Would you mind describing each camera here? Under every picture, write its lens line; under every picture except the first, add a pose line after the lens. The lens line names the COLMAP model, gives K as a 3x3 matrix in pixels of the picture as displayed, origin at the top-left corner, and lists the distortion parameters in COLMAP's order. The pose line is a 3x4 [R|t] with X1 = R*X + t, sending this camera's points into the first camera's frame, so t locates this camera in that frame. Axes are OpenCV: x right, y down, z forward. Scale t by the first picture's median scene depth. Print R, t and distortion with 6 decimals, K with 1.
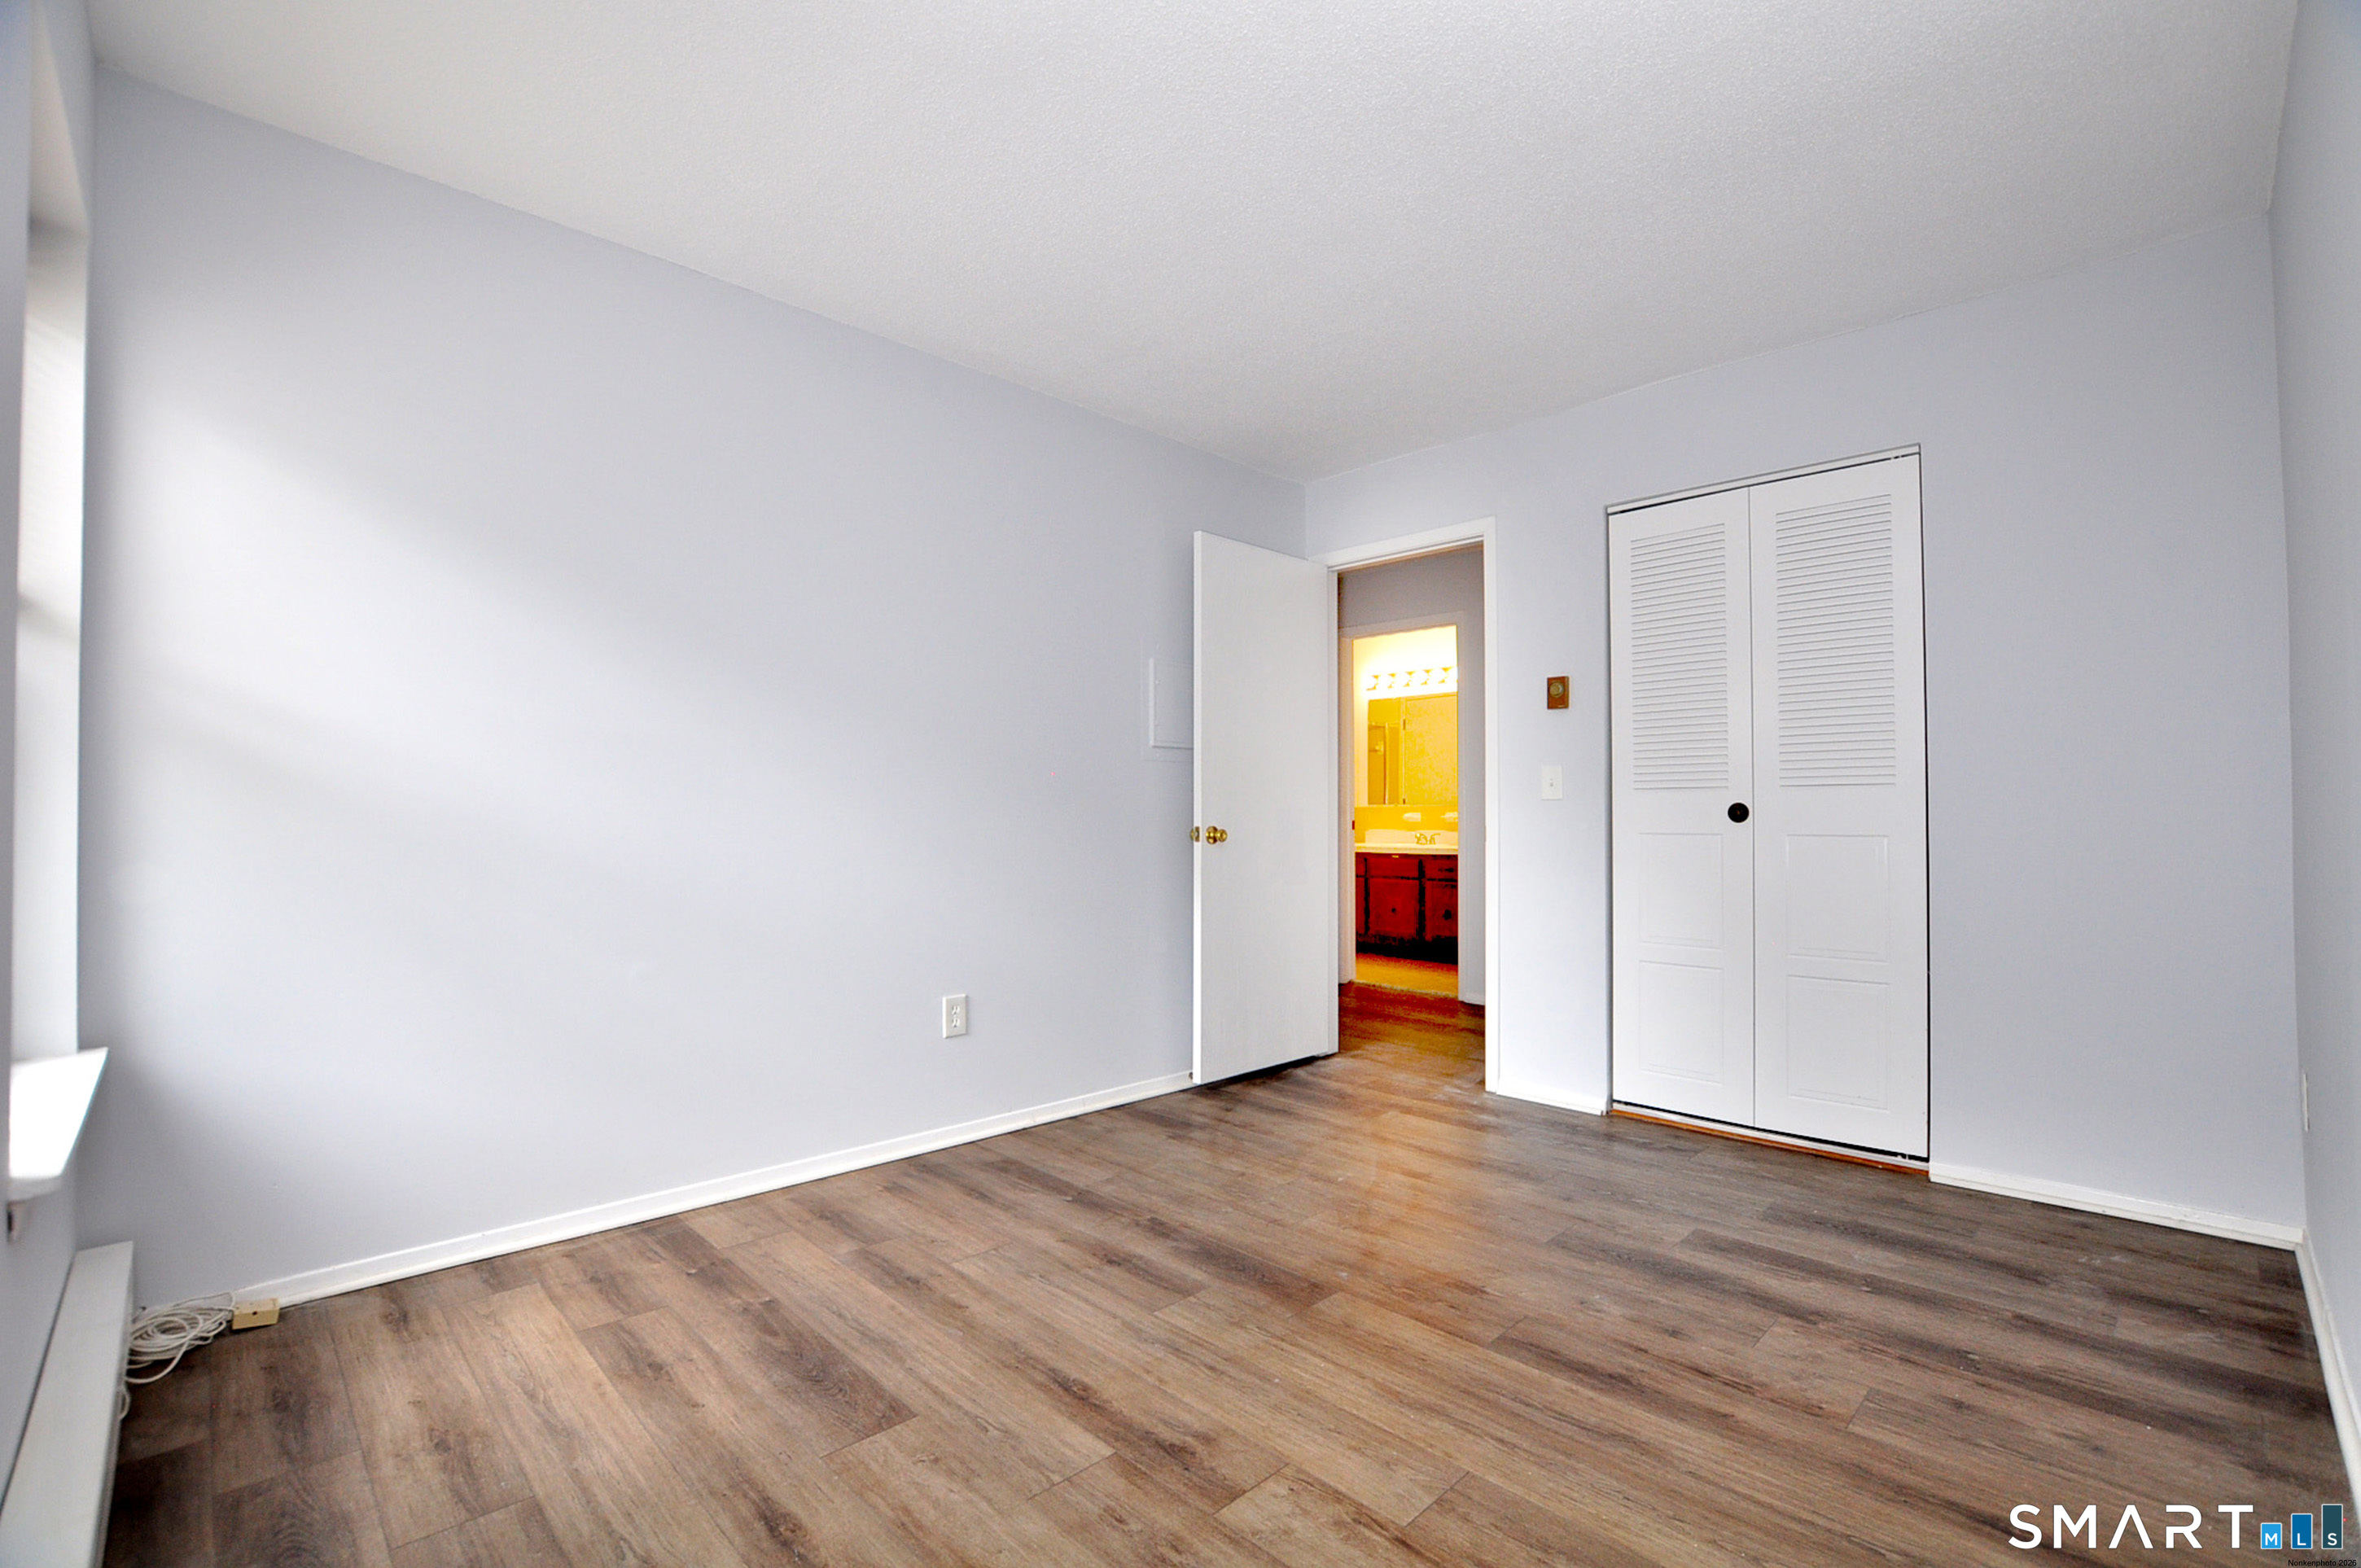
lens RADIAL K [[1036.9, 0, 1188.6], [0, 1036.9, 800.0], [0, 0, 1]] dist [-0.031862, 0.001590]
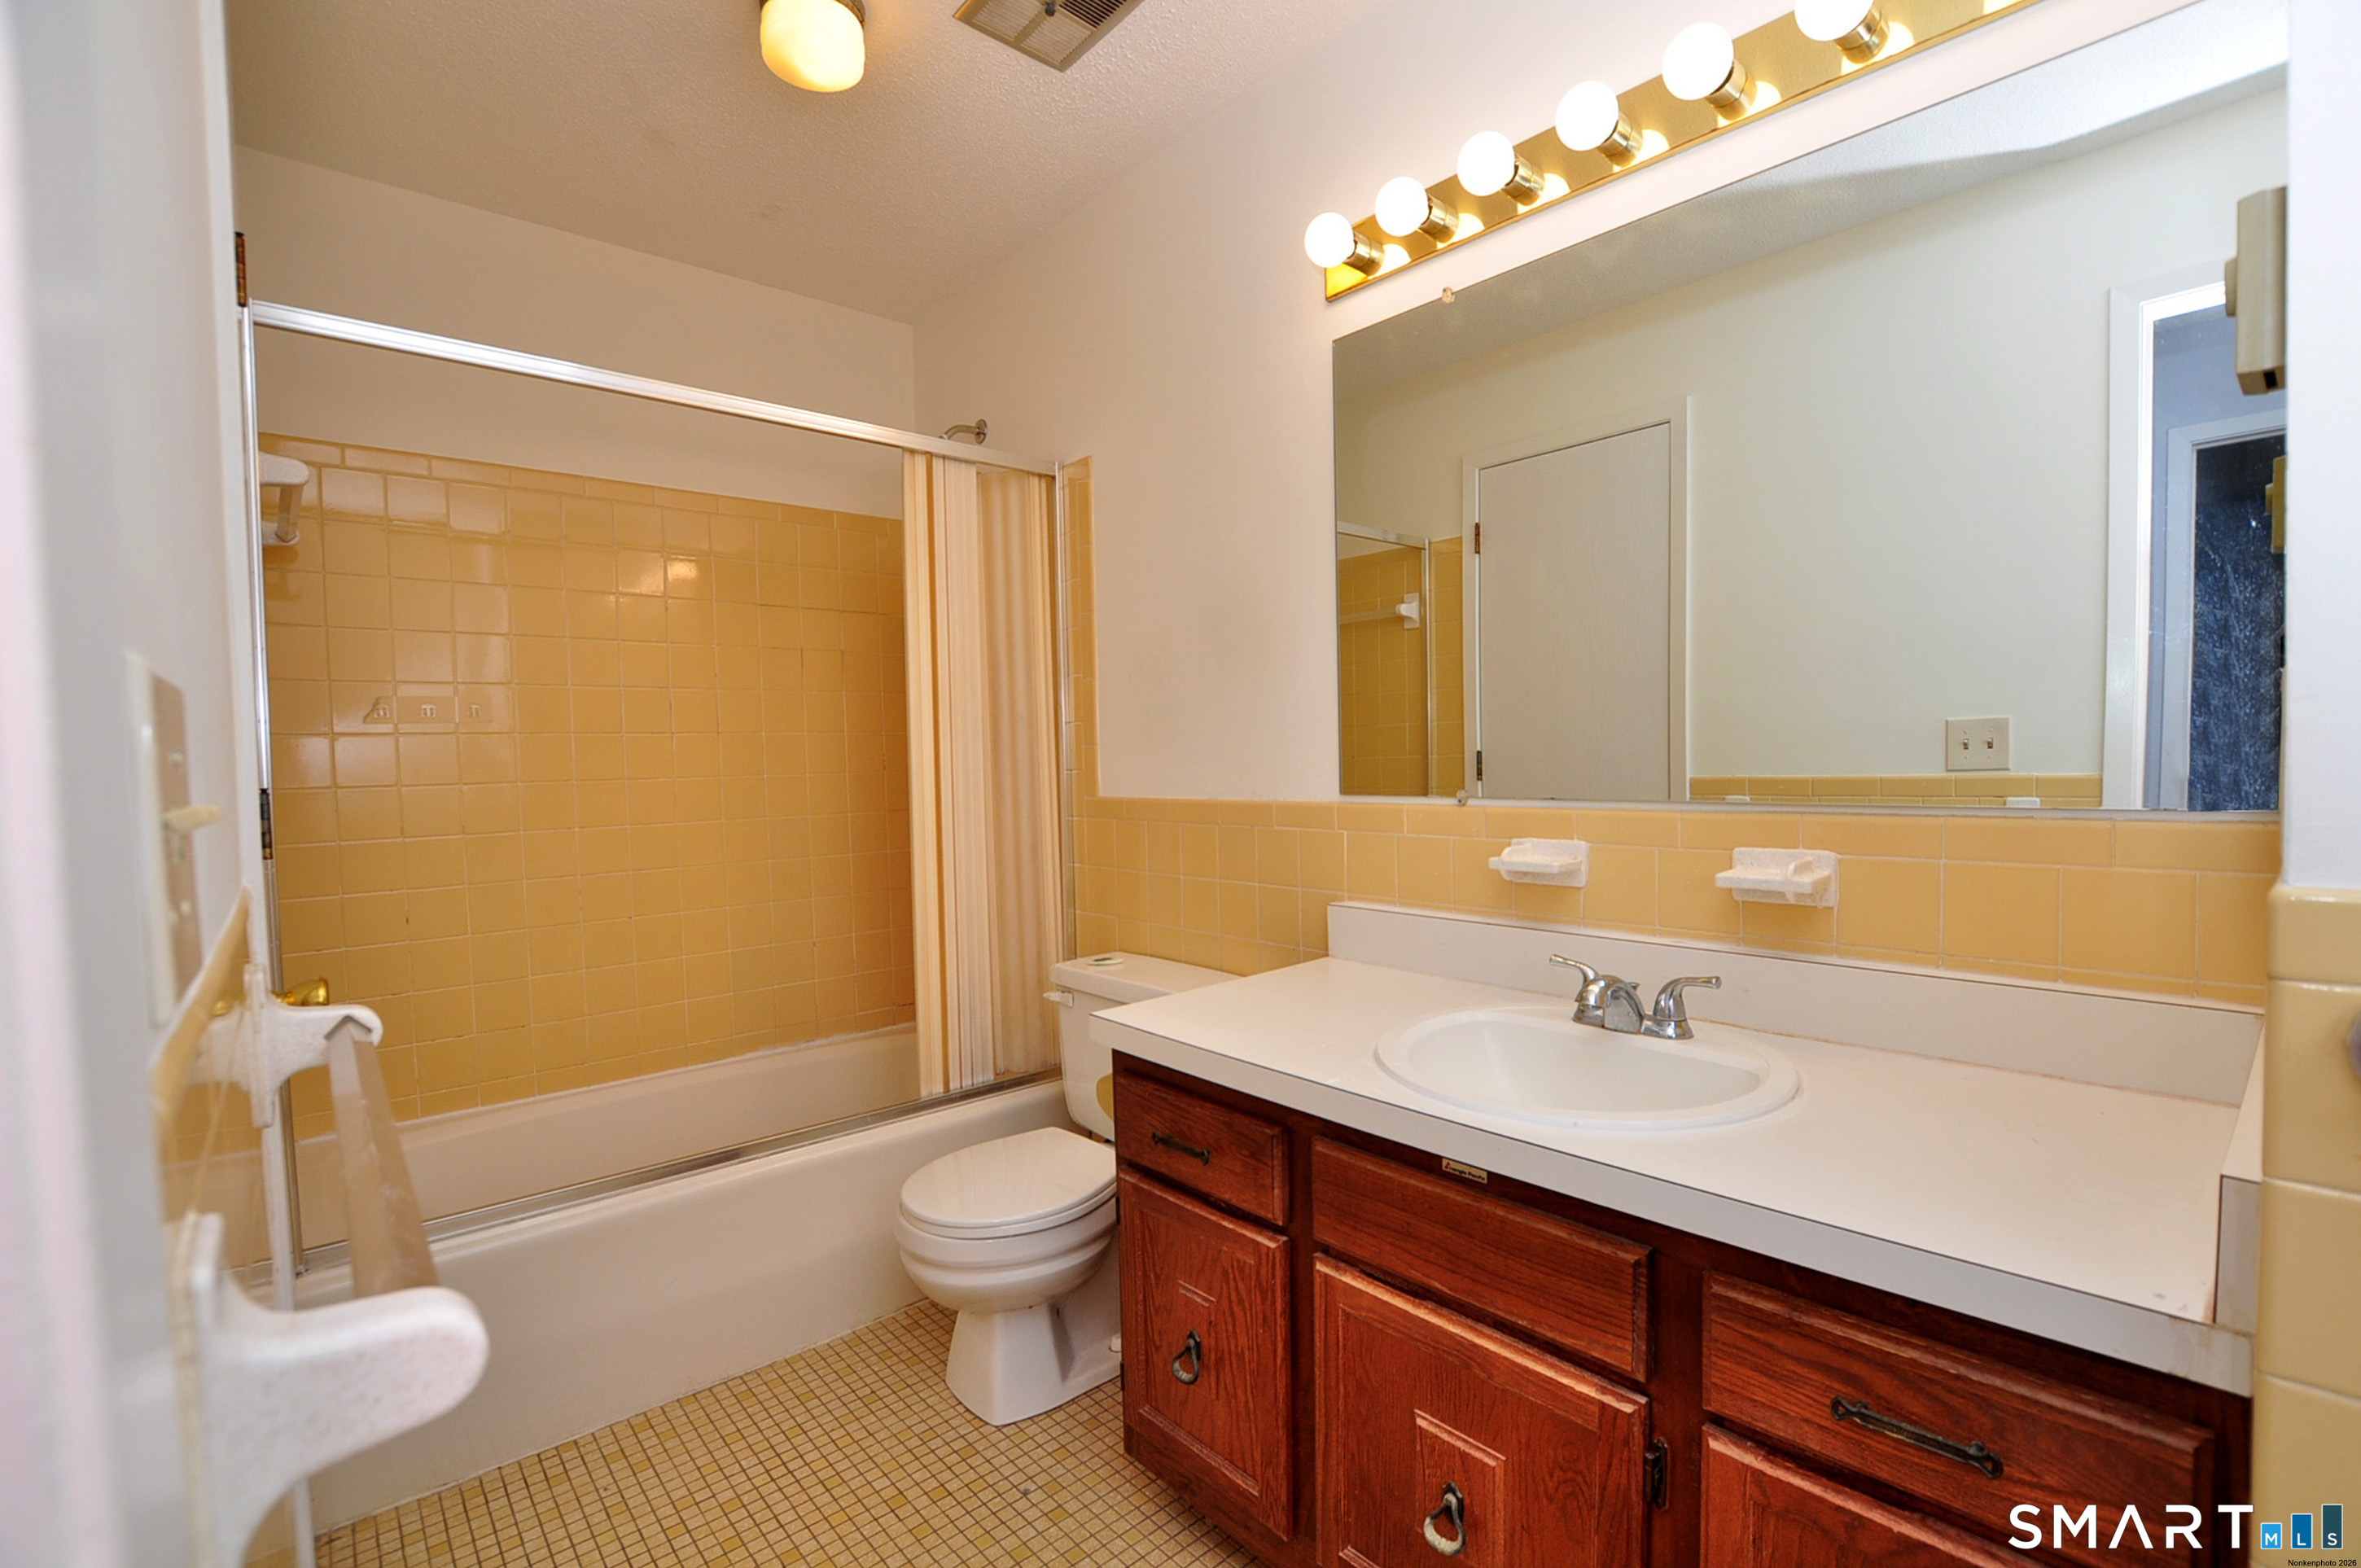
lens RADIAL K [[1036.9, 0, 1188.6], [0, 1036.9, 800.0], [0, 0, 1]] dist [-0.031862, 0.001590]
pose [[0.997846, -0.024954, -0.060667, 0.168659], [0.027719, 0.998594, 0.045178, -0.006367], [0.059455, -0.046763, 0.997135, 0.838267]]
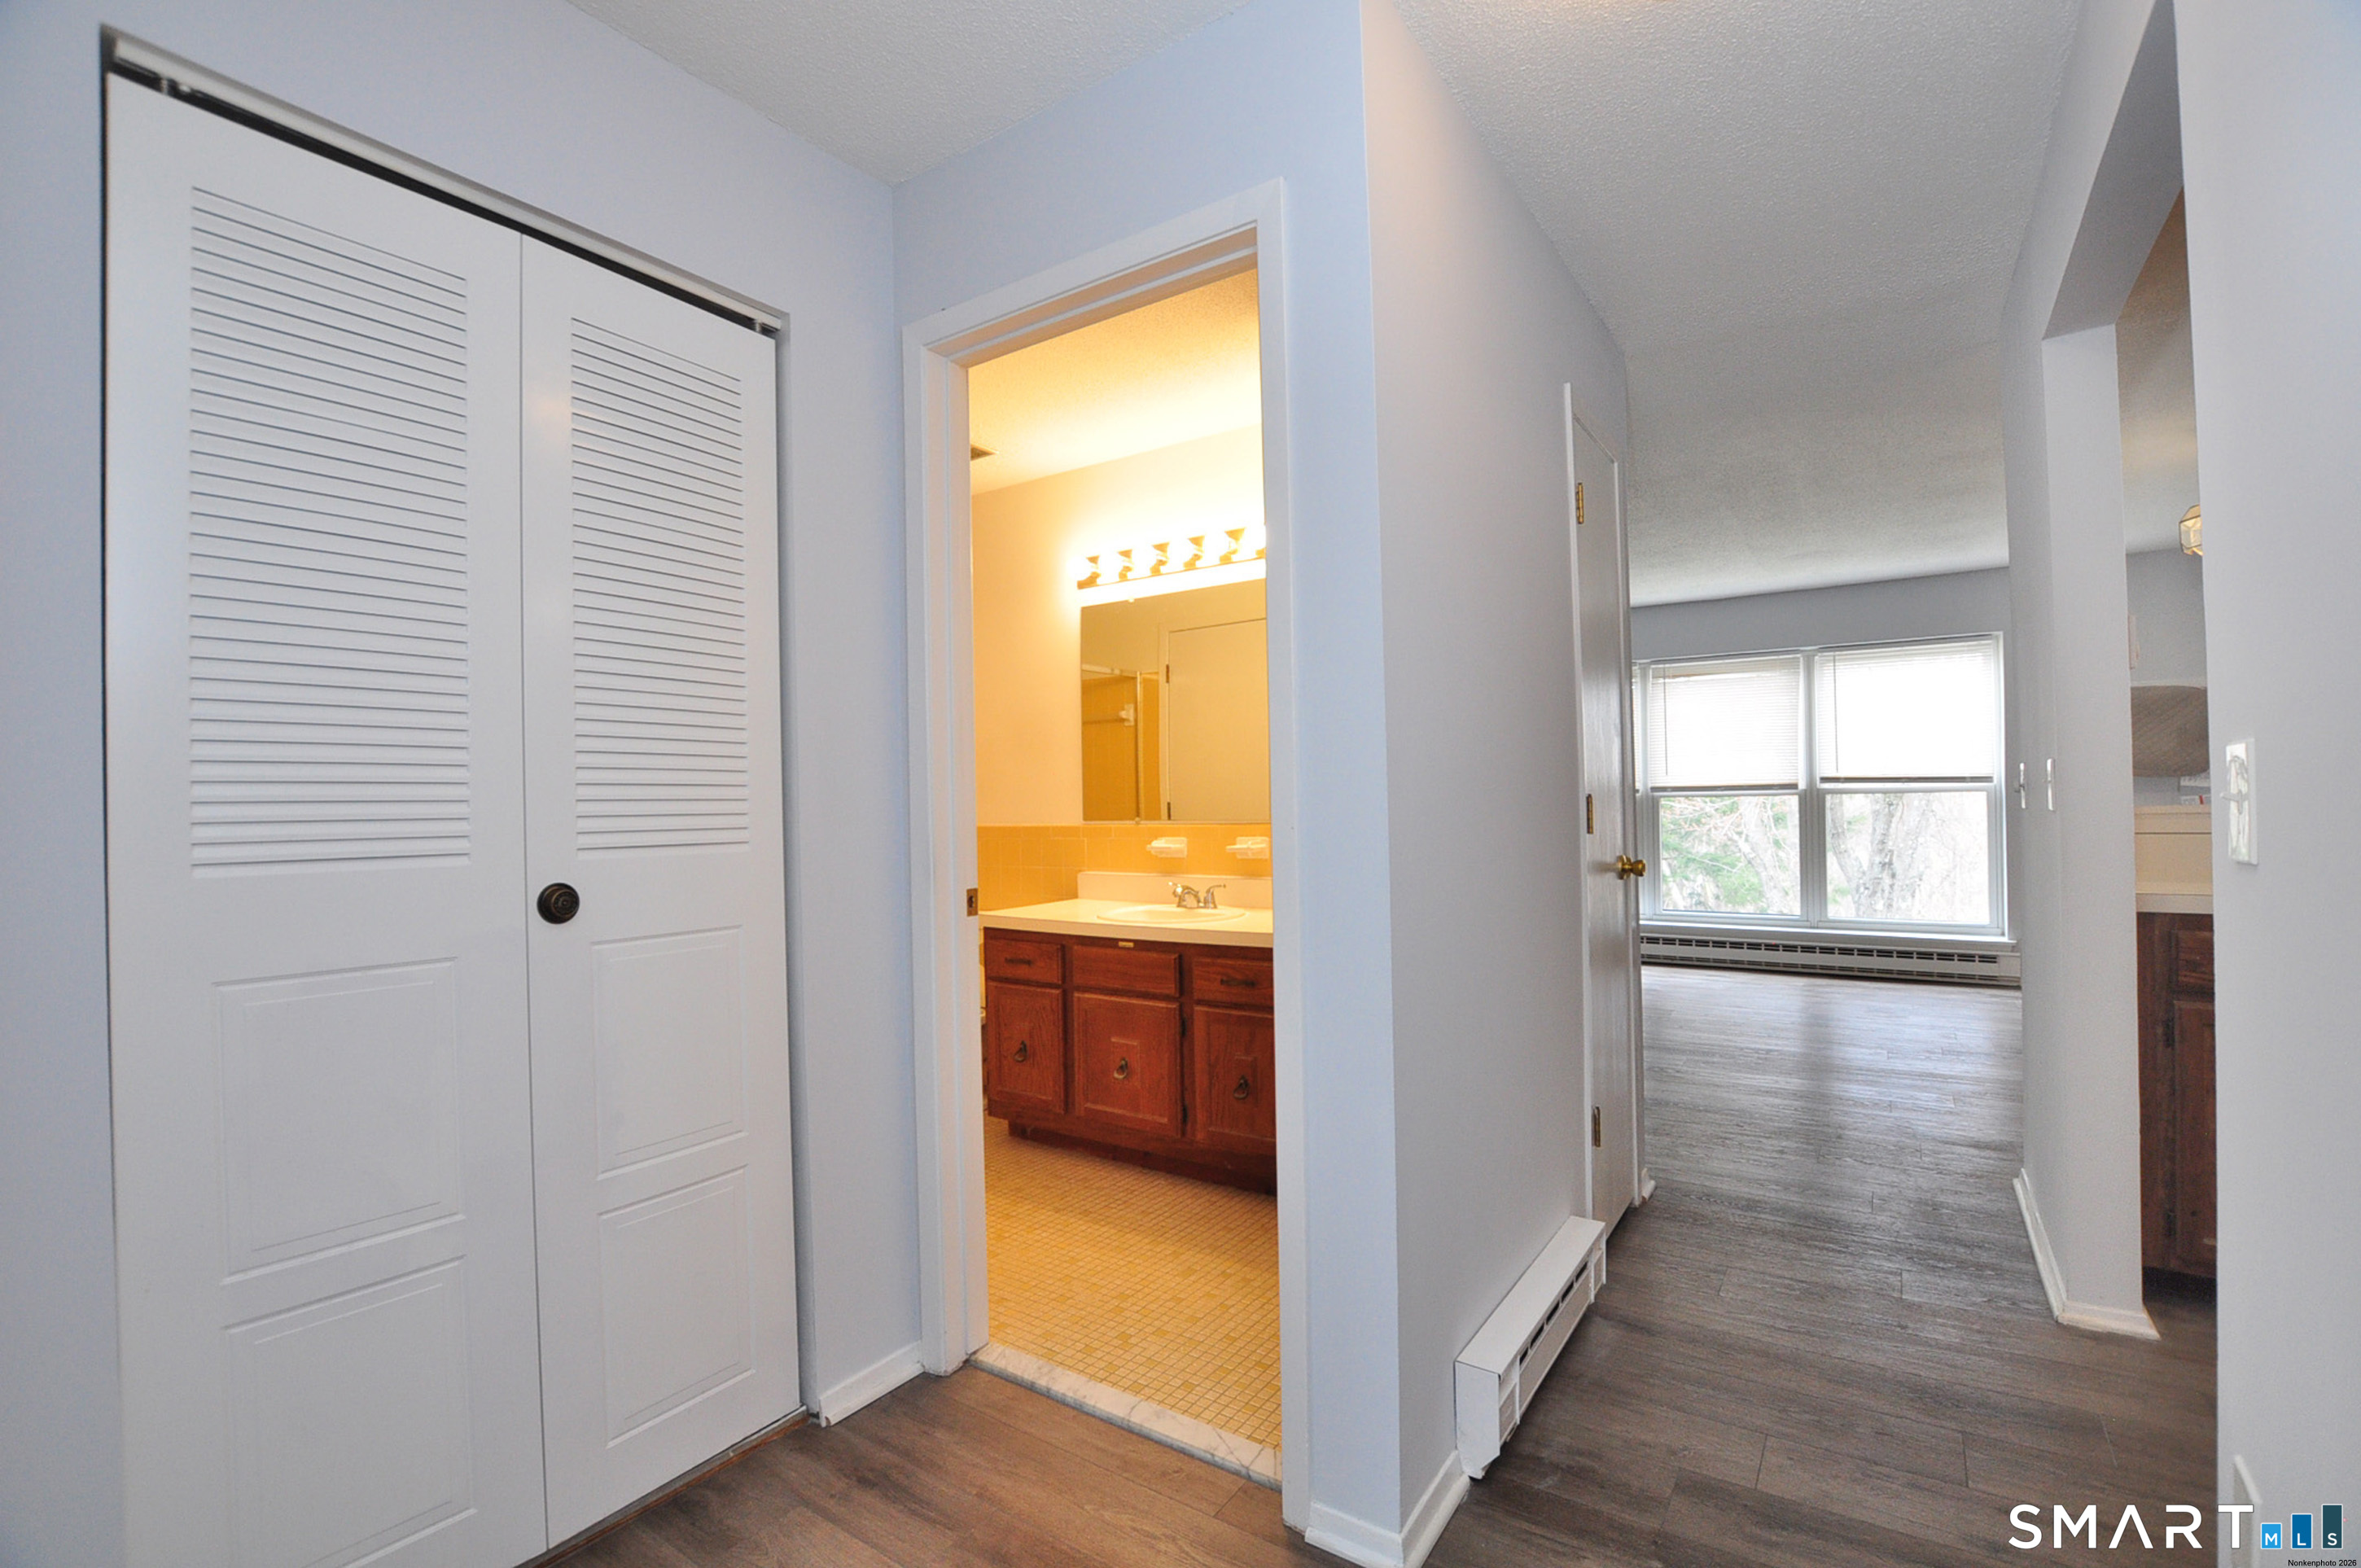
lens RADIAL K [[1036.9, 0, 1188.6], [0, 1036.9, 800.0], [0, 0, 1]] dist [-0.031862, 0.001590]
pose [[0.982855, -0.019589, 0.183335, 0.146471], [0.020438, 0.999787, -0.002743, -0.003128], [-0.183242, 0.006443, 0.983047, 0.566325]]
